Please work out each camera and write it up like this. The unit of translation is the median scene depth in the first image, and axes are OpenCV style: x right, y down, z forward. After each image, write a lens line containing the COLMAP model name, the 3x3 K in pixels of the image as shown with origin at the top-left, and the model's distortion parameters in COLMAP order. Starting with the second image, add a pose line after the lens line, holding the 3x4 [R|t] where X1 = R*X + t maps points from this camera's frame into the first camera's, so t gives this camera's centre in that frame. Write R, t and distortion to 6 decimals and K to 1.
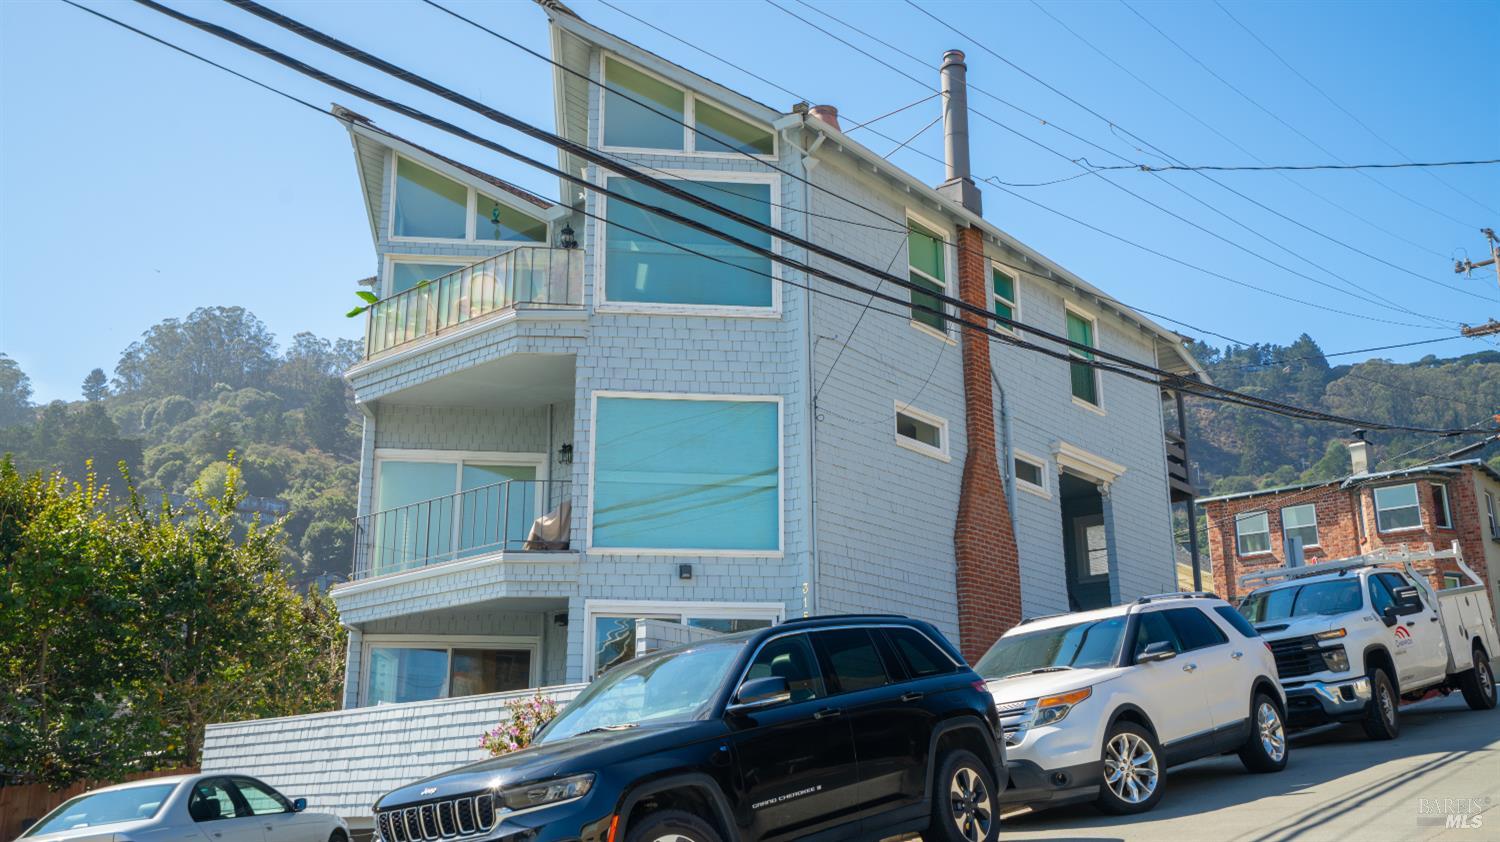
lens RADIAL K [[1421.2, 0, 753.8], [0, 1421.2, 419.0], [0, 0, 1]] dist [0.062040, 0.018677]
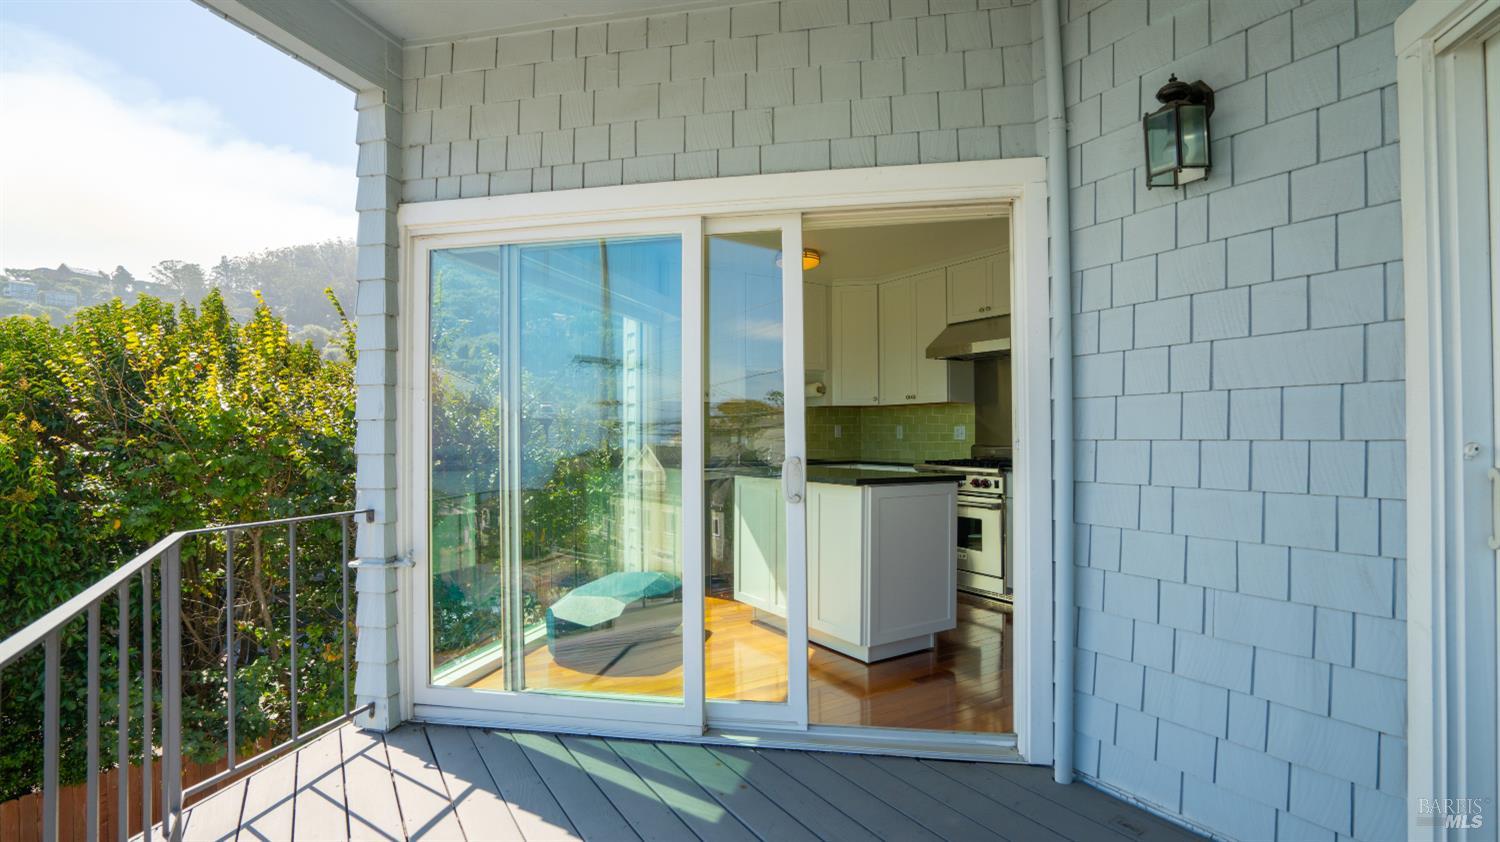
lens RADIAL K [[687.4, 0, 750.0], [0, 687.4, 421.0], [0, 0, 1]] dist [-0.042146, 0.000024]
pose [[0.952824, -0.006959, -0.303443, -0.181184], [0.087974, 0.963155, 0.254152, 0.038226], [0.290494, -0.268858, 0.918329, 1.001264]]
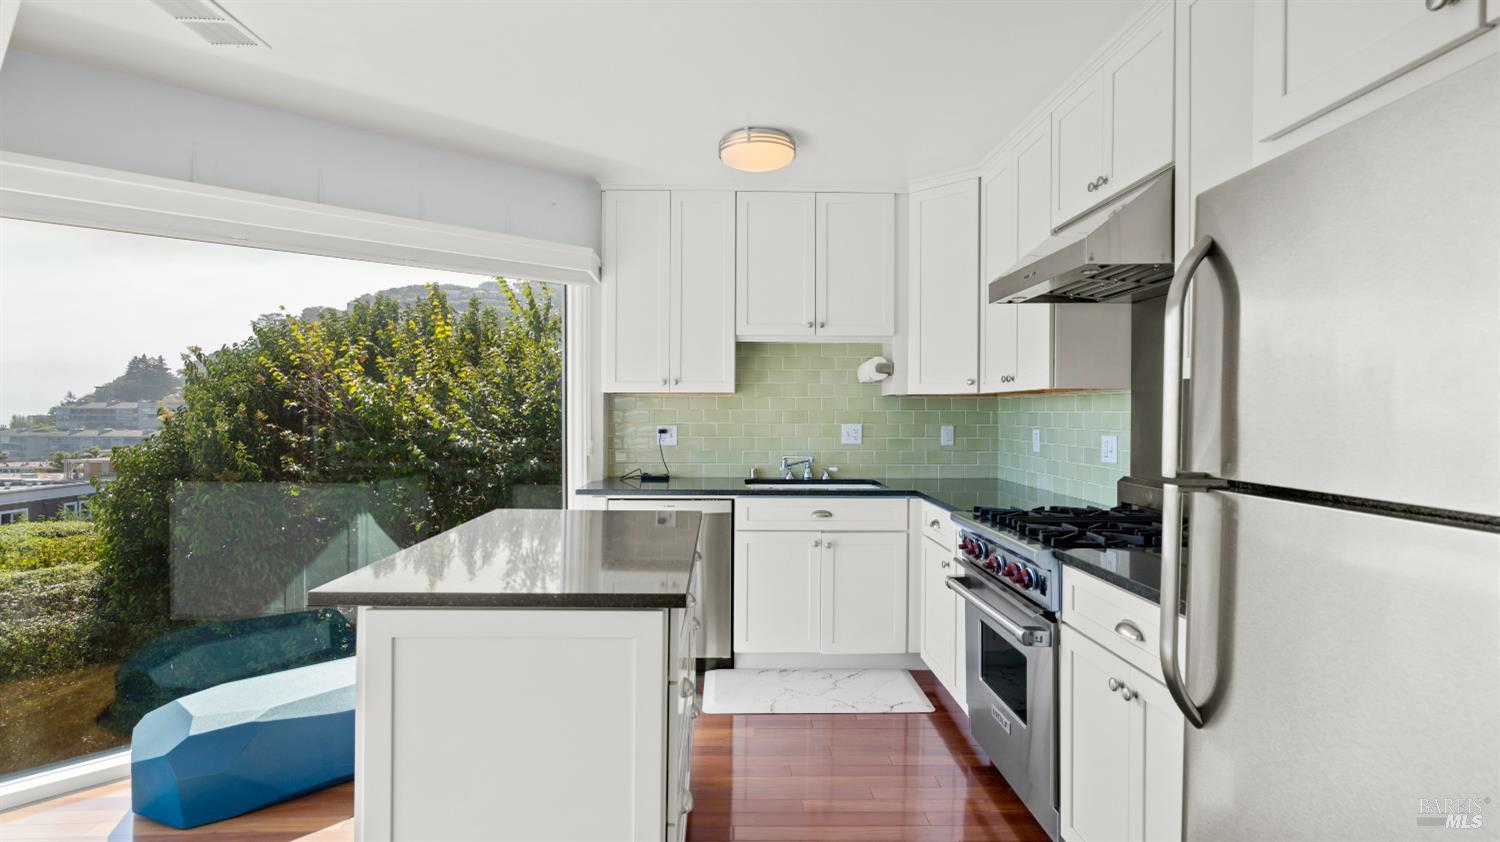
lens RADIAL K [[714.9, 0, 750.0], [0, 714.9, 421.0], [0, 0, 1]] dist [-0.000233, 0.000067]
pose [[0.664903, 0.013161, -0.746814, -0.150918], [0.205982, 0.957843, 0.200270, 0.056390], [0.717966, -0.286990, 0.634162, 1.075416]]
